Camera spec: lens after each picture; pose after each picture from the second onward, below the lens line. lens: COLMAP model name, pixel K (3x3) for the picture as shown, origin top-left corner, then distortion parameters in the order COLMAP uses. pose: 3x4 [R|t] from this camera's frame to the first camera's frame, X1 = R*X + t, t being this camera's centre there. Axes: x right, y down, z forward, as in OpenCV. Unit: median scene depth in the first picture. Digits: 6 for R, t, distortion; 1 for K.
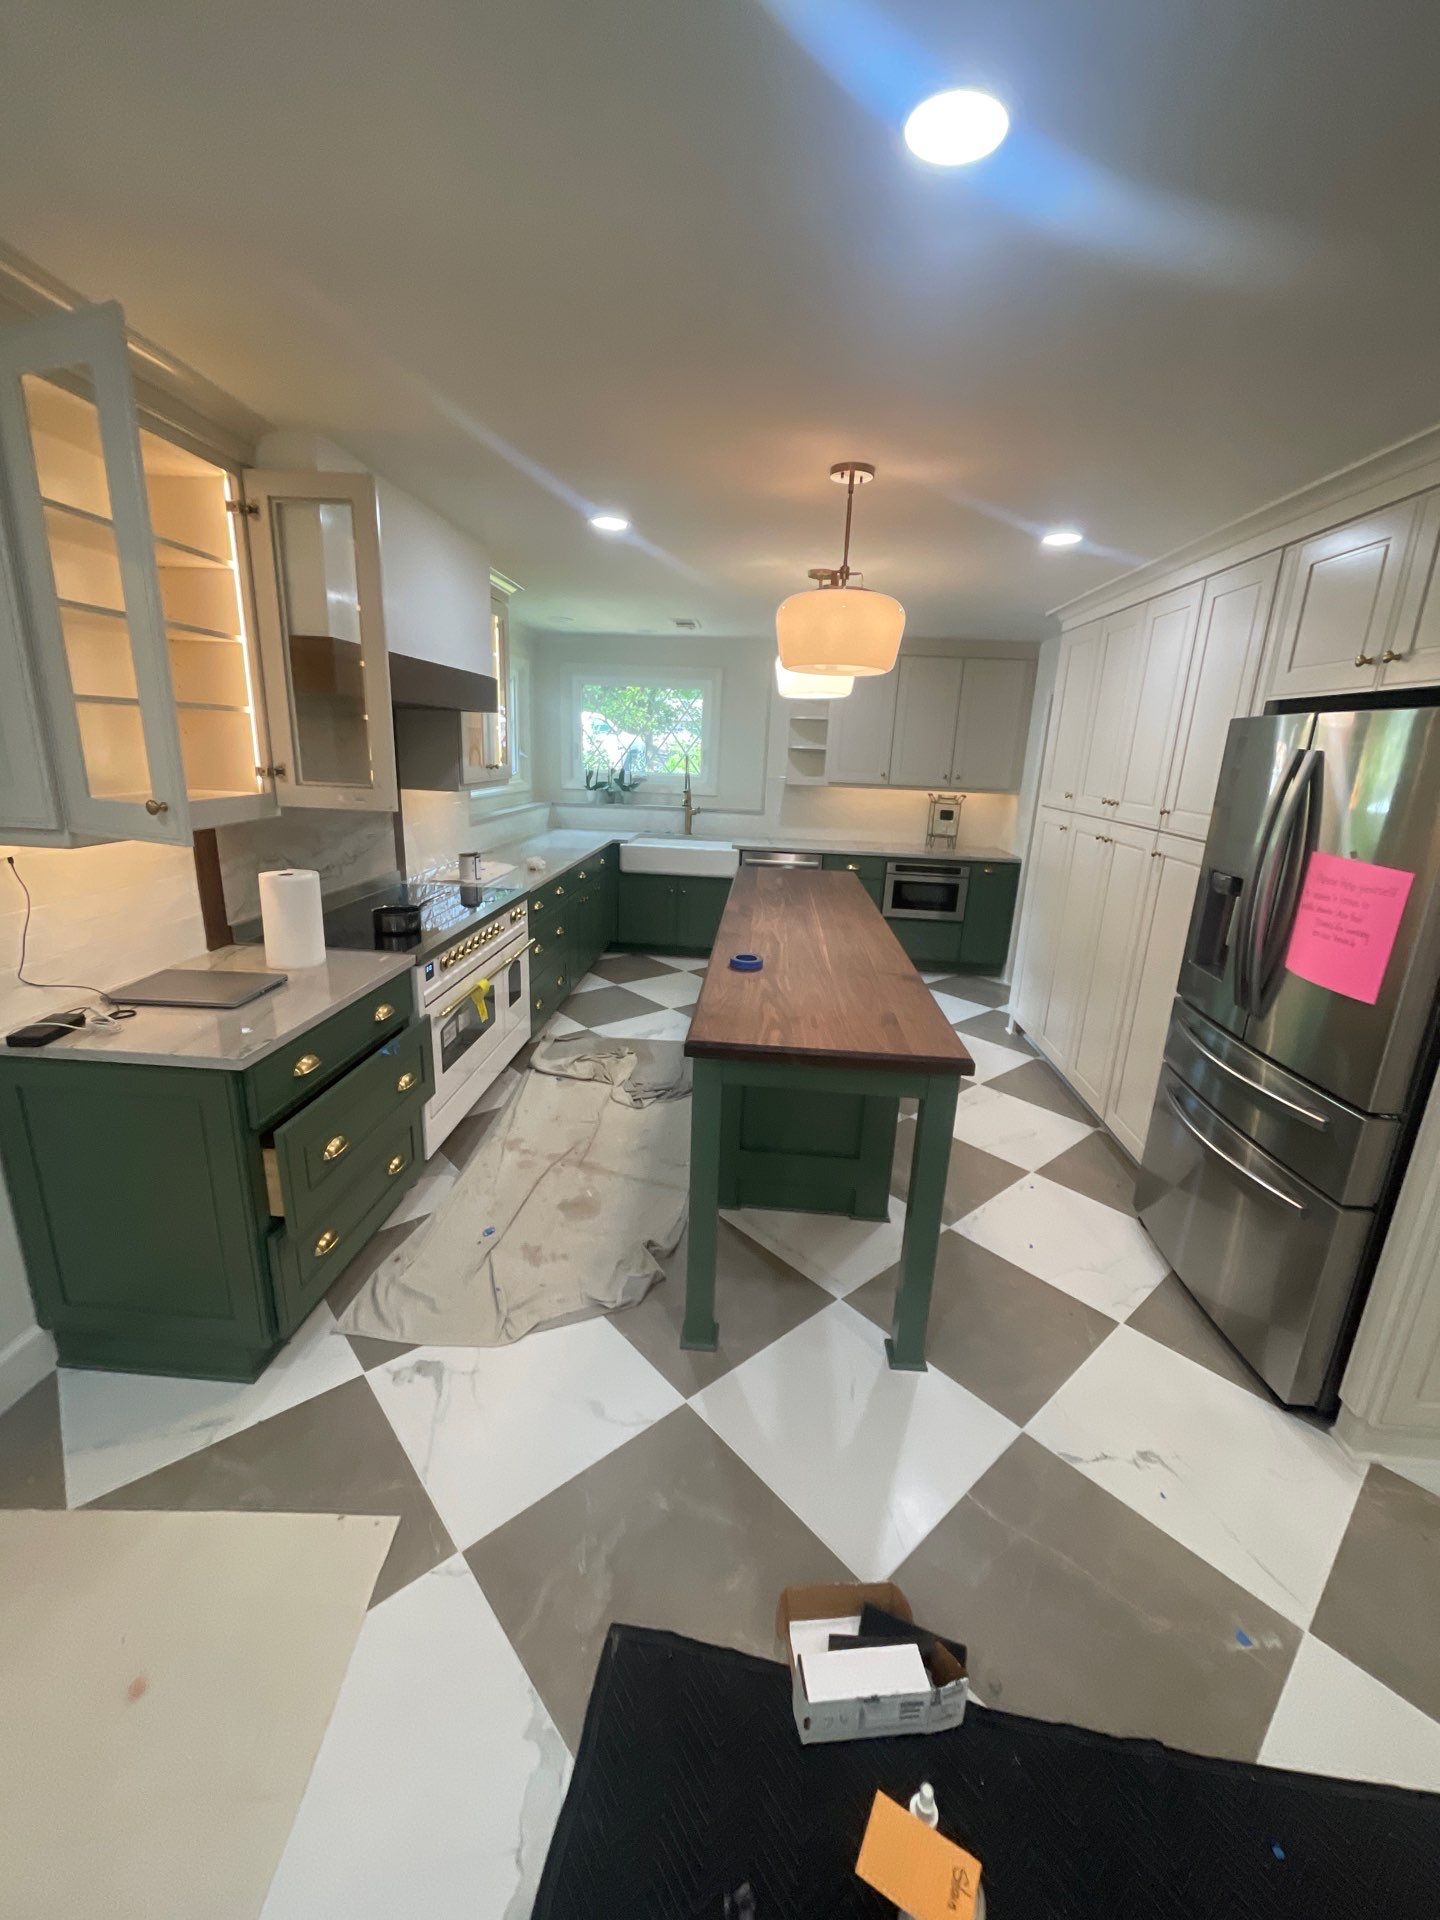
lens RADIAL K [[758.9, 0, 721.2], [0, 758.9, 951.8], [0, 0, 1]] dist [-0.002140, 0.000175]
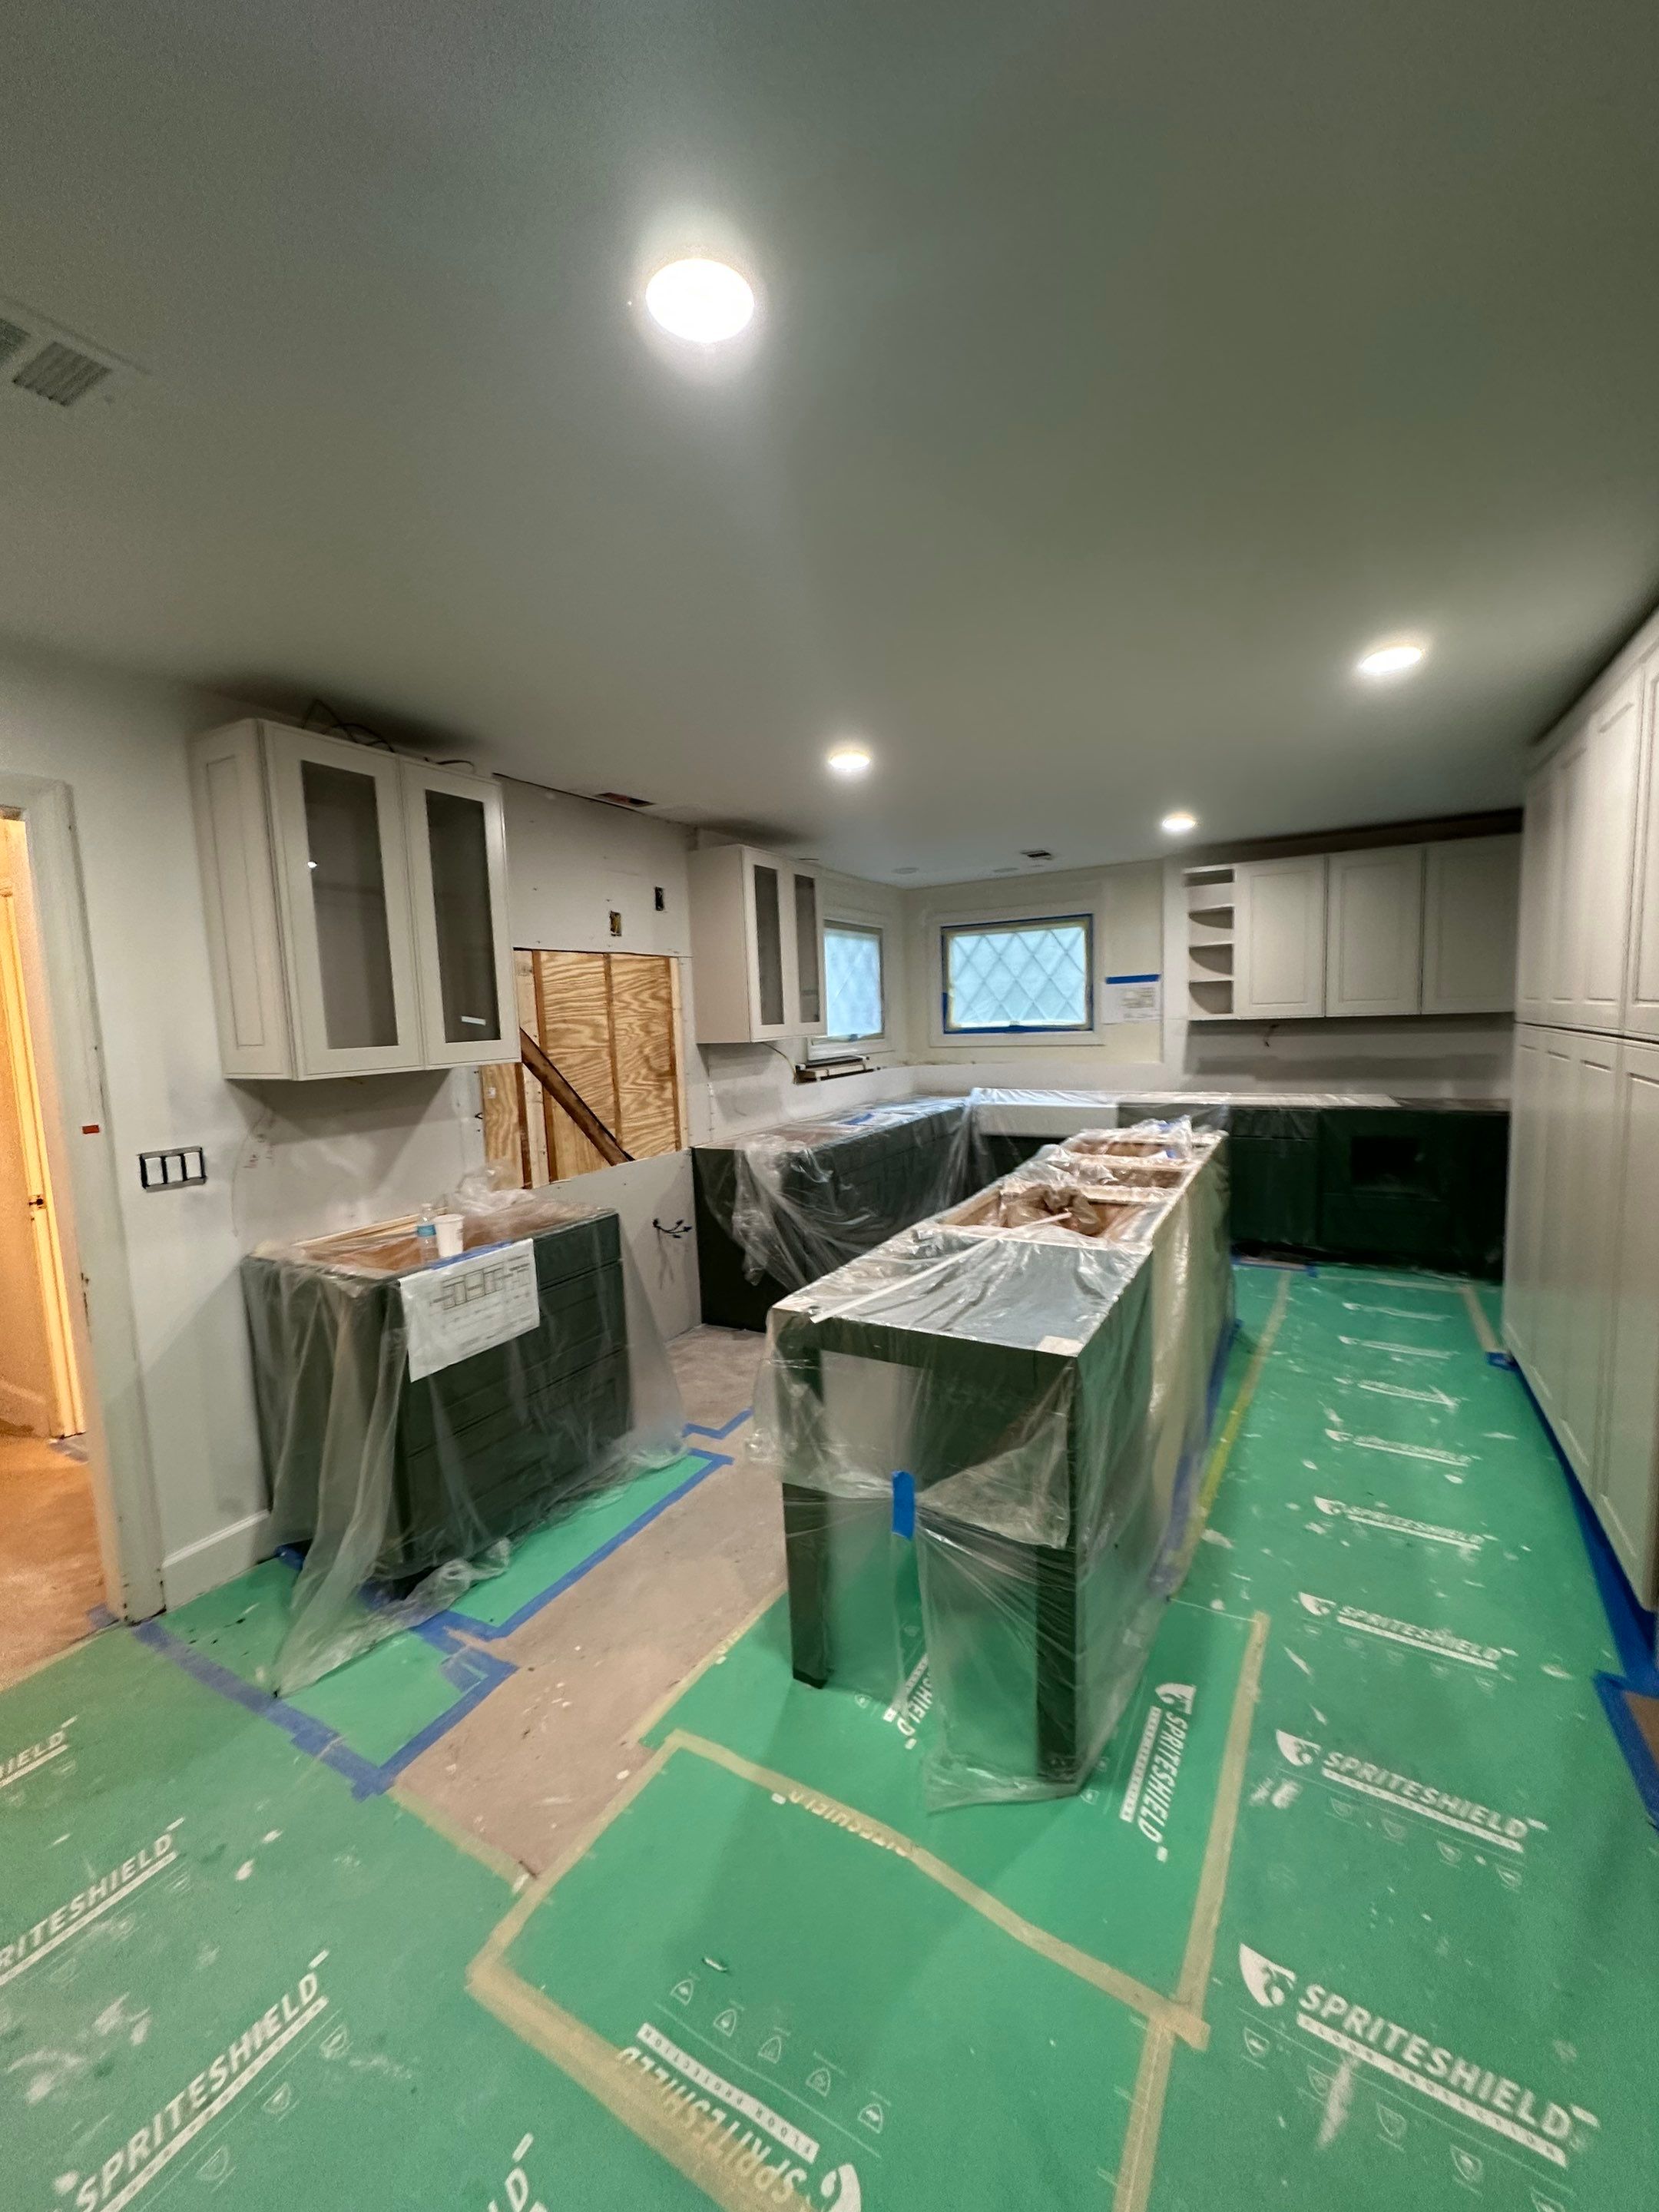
lens RADIAL K [[874.3, 0, 832.9], [0, 874.3, 1092.9], [0, 0, 1]] dist [-0.002140, 0.000175]
pose [[0.900767, -0.036477, -0.432768, 0.275500], [-0.040404, 0.985107, -0.167129, 0.035841], [0.432419, 0.168030, 0.885878, 0.056110]]
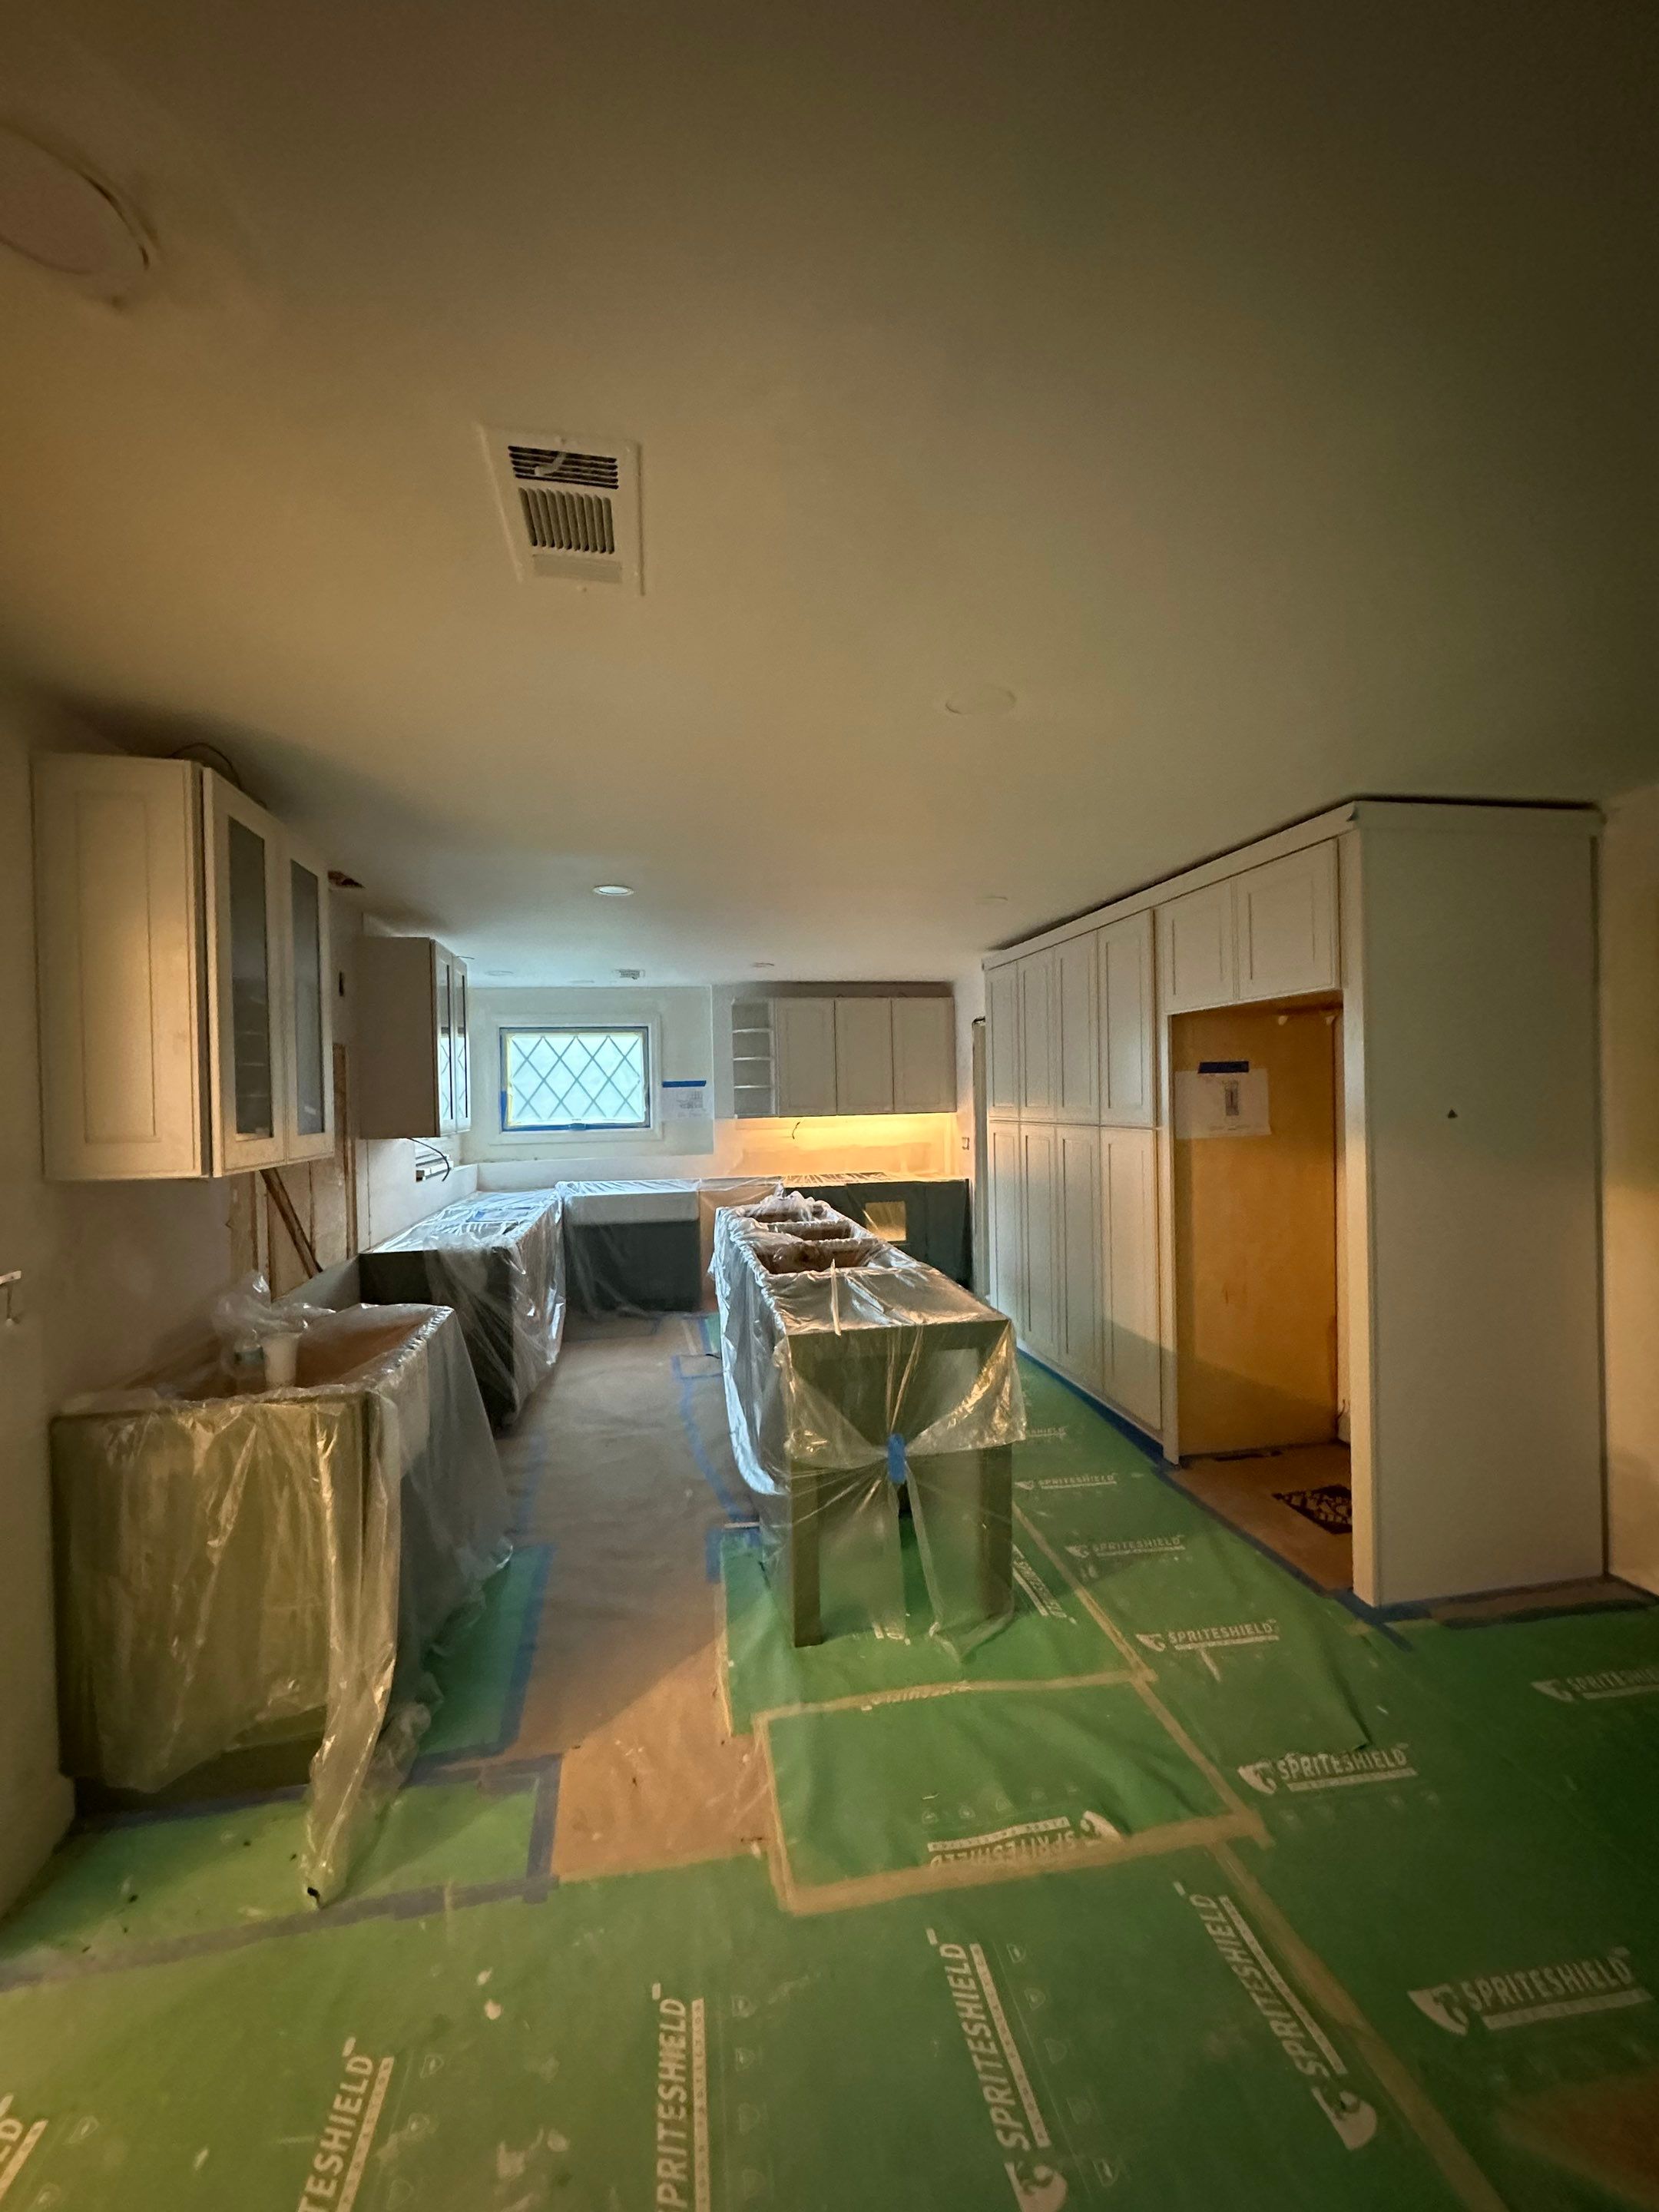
lens RADIAL K [[874.3, 0, 828.5], [0, 874.3, 1103.4], [0, 0, 1]] dist [-0.002140, 0.000175]
pose [[0.963134, -0.063911, 0.261319, -0.175367], [0.128234, 0.962981, -0.237114, 0.071999], [-0.236491, 0.261882, 0.935676, -0.174880]]
